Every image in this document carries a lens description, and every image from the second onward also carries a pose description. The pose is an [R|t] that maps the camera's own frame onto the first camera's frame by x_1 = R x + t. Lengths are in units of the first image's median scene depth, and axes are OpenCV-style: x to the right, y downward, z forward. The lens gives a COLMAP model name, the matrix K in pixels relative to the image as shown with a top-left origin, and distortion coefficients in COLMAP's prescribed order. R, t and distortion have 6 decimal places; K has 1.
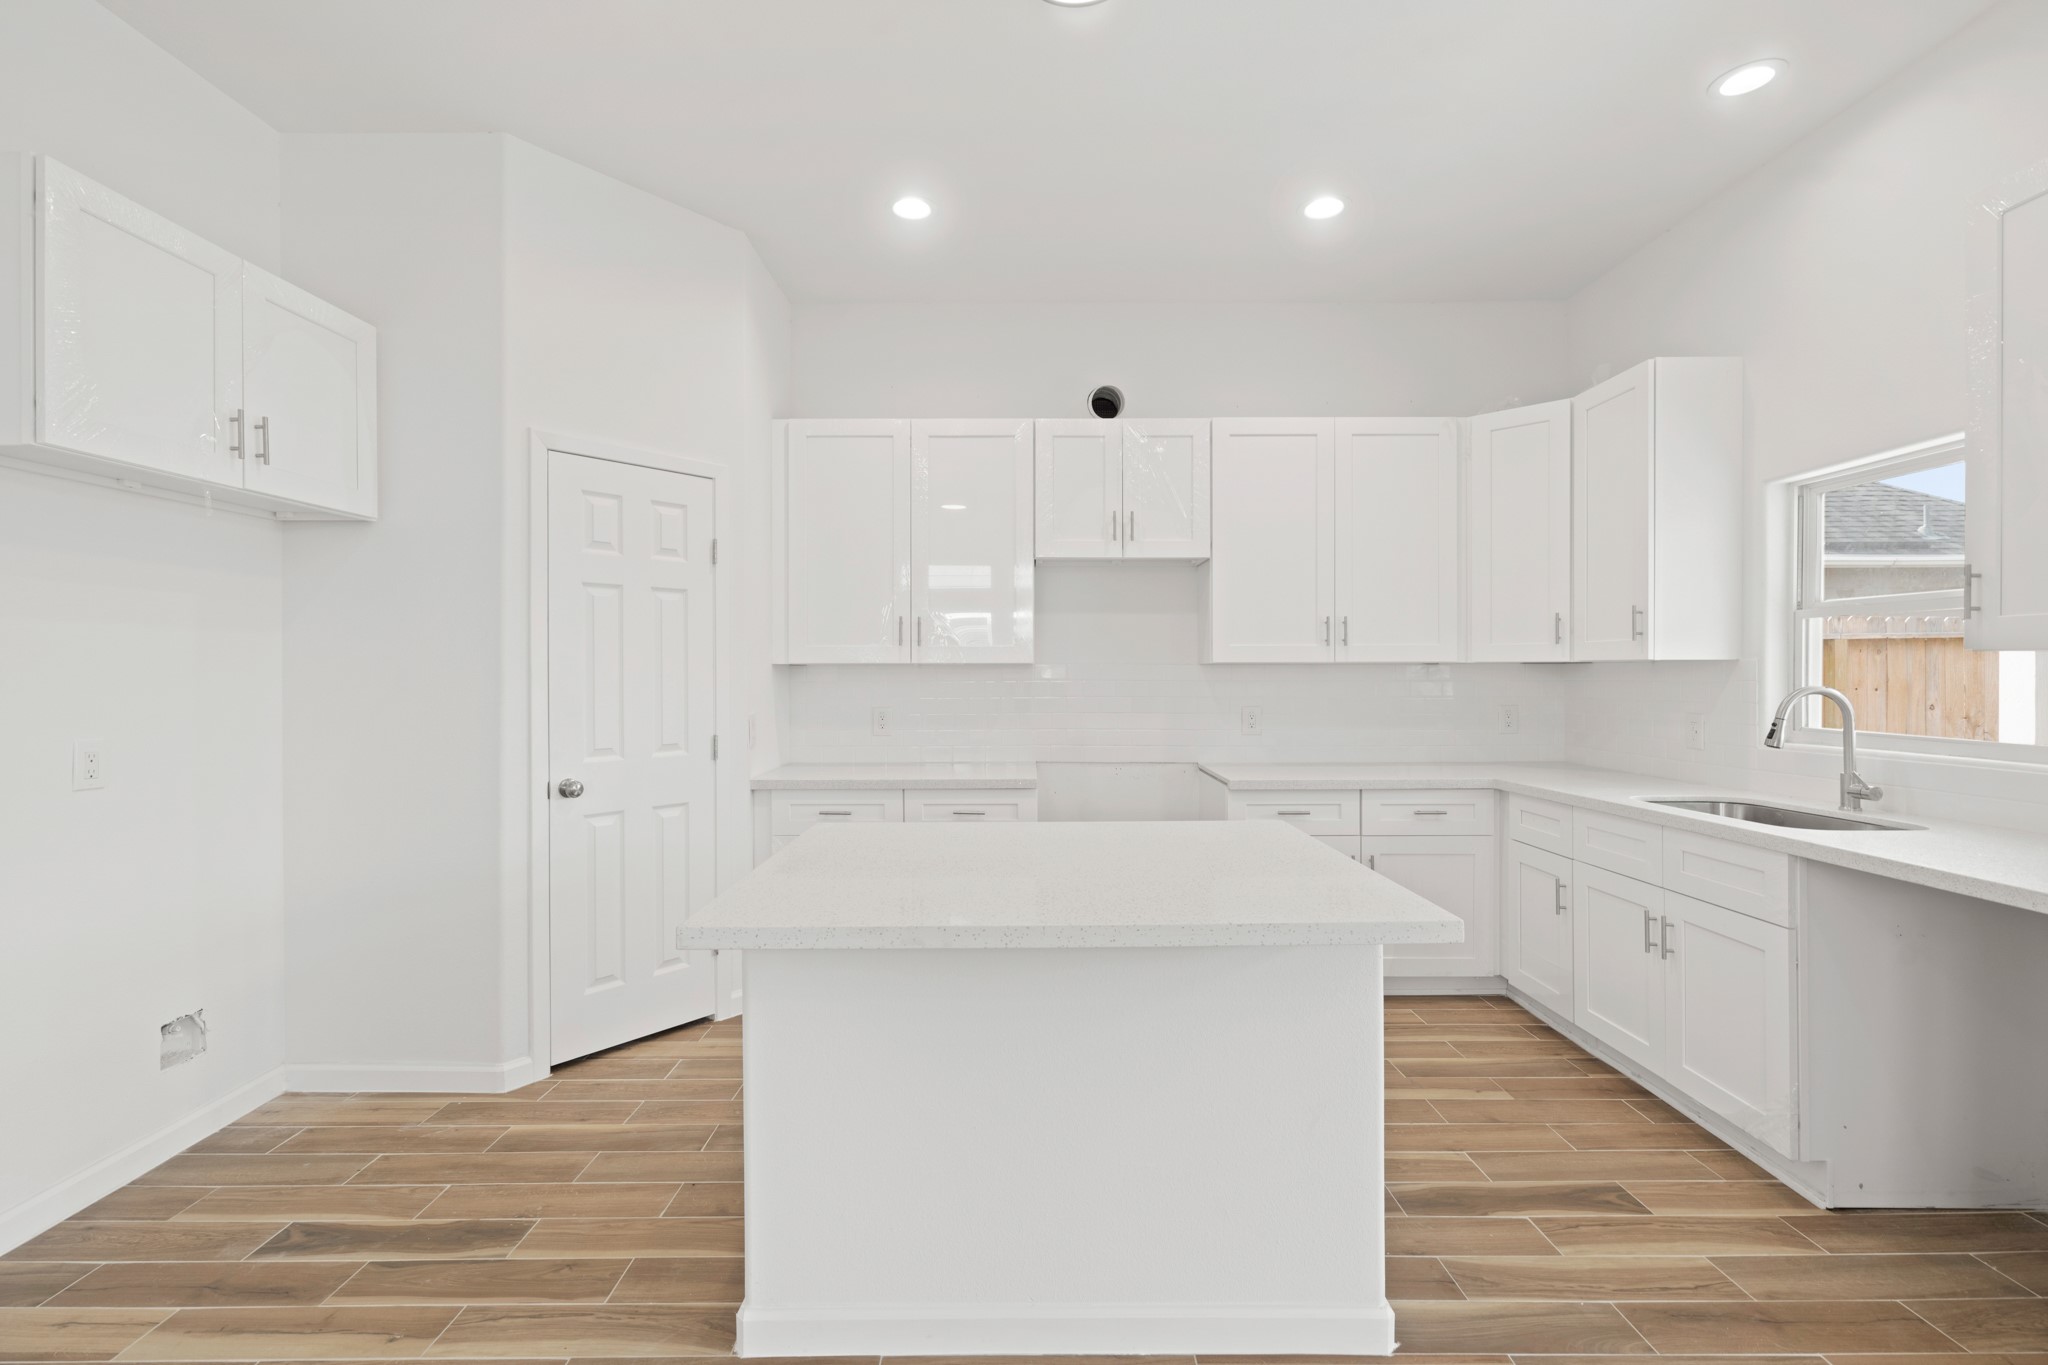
lens RADIAL K [[918.1, 0, 1022.1], [0, 918.1, 678.5], [0, 0, 1]] dist [-0.004916, 0.000129]
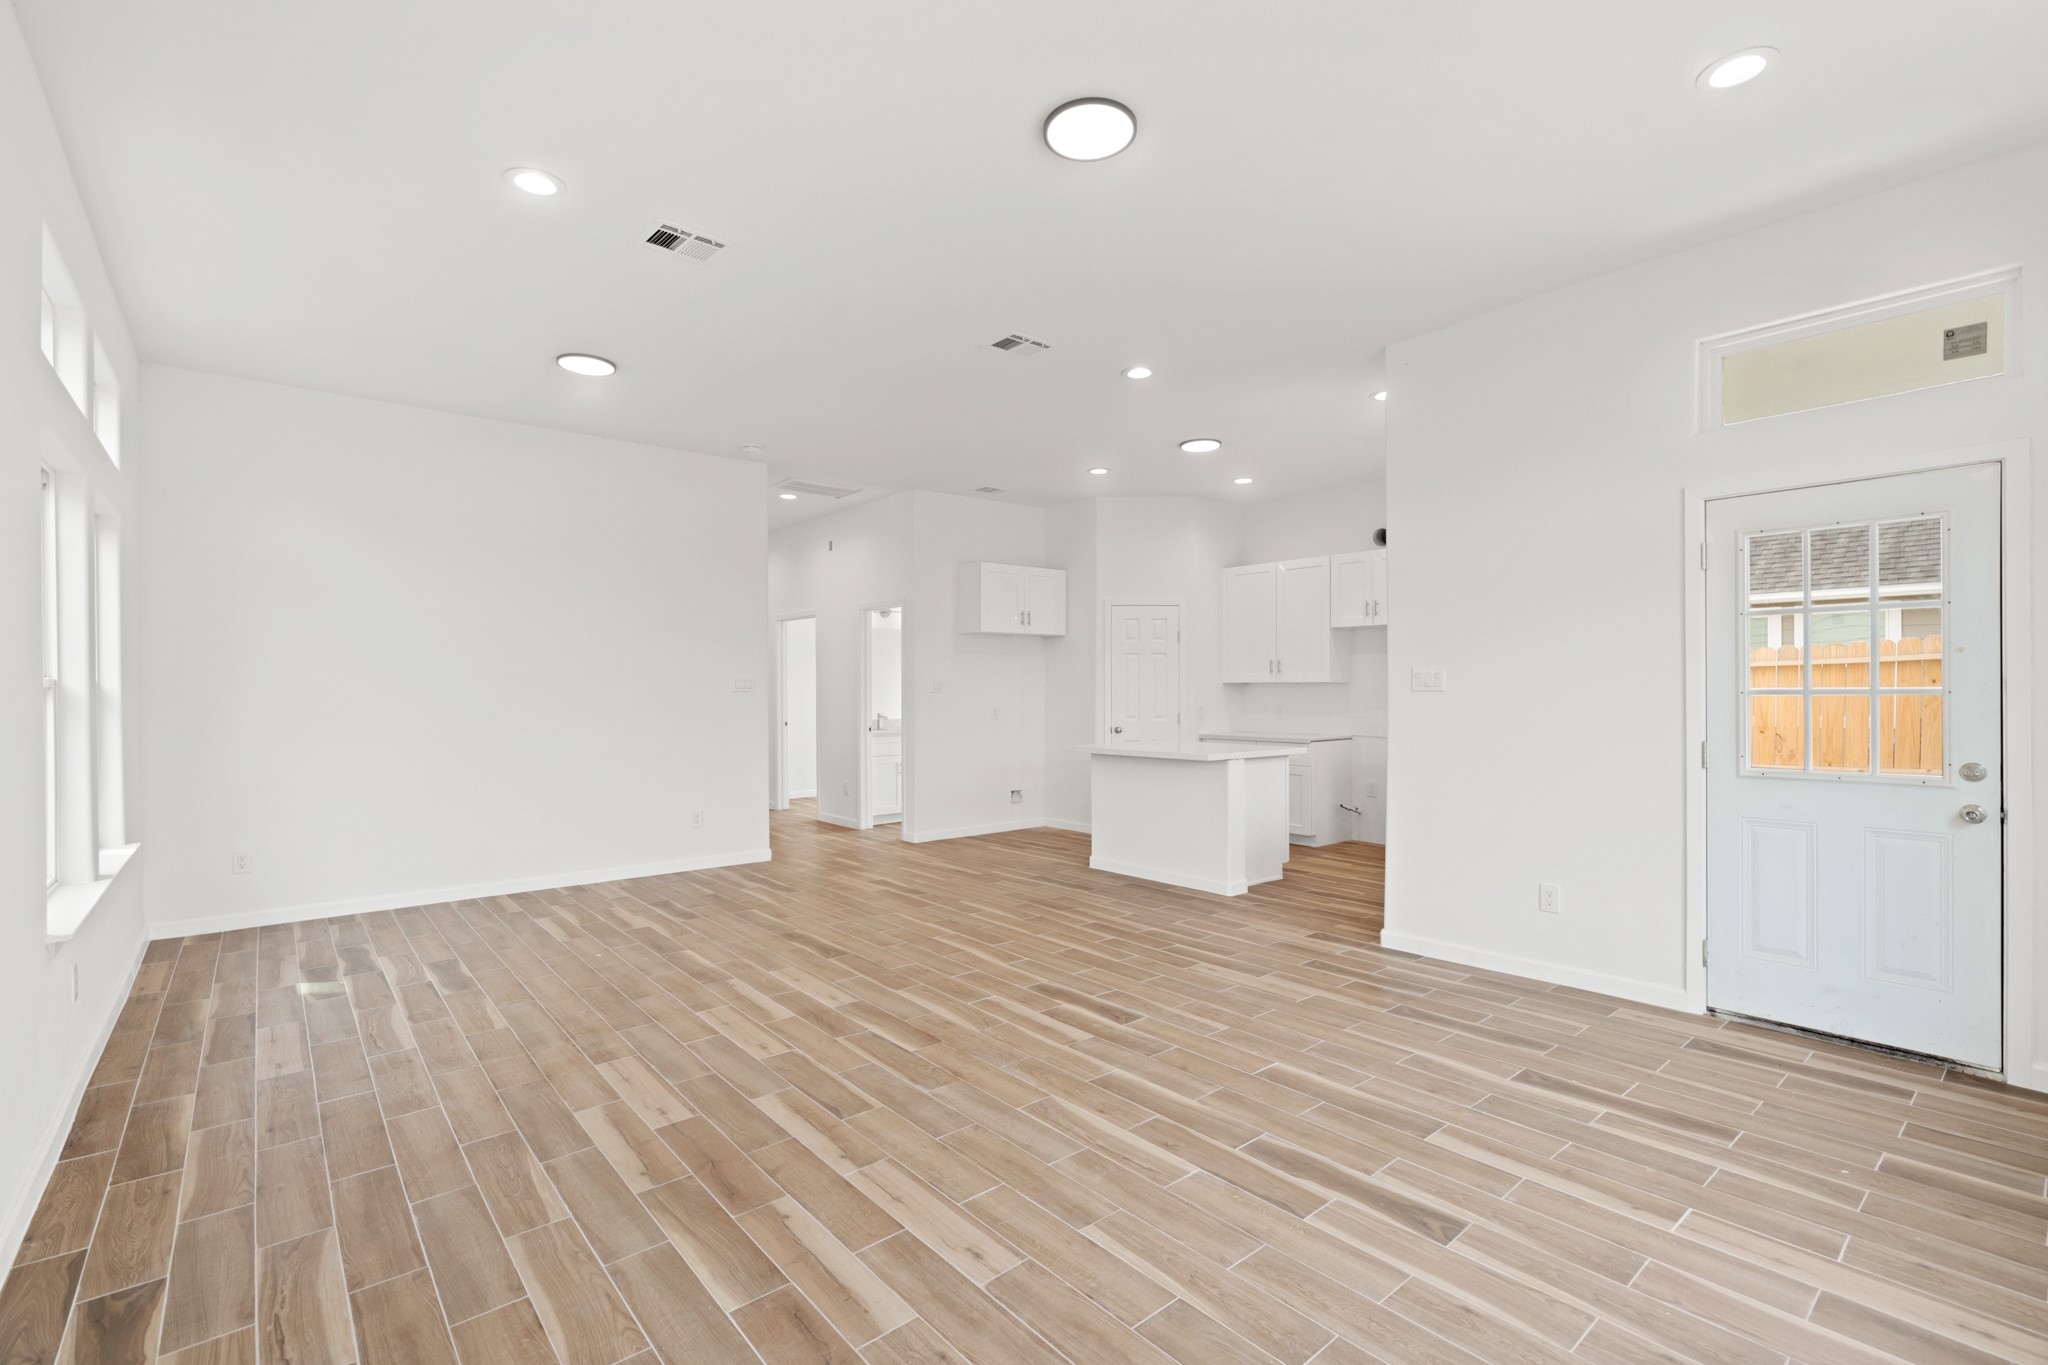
lens RADIAL K [[926.6, 0, 1021.3], [0, 926.6, 676.0], [0, 0, 1]] dist [-0.001358, 0.000462]
pose [[0.642135, -0.008883, -0.766540, 1.344342], [-0.003535, 0.999888, -0.014548, 0.002432], [0.766584, 0.012052, 0.642031, -0.923342]]
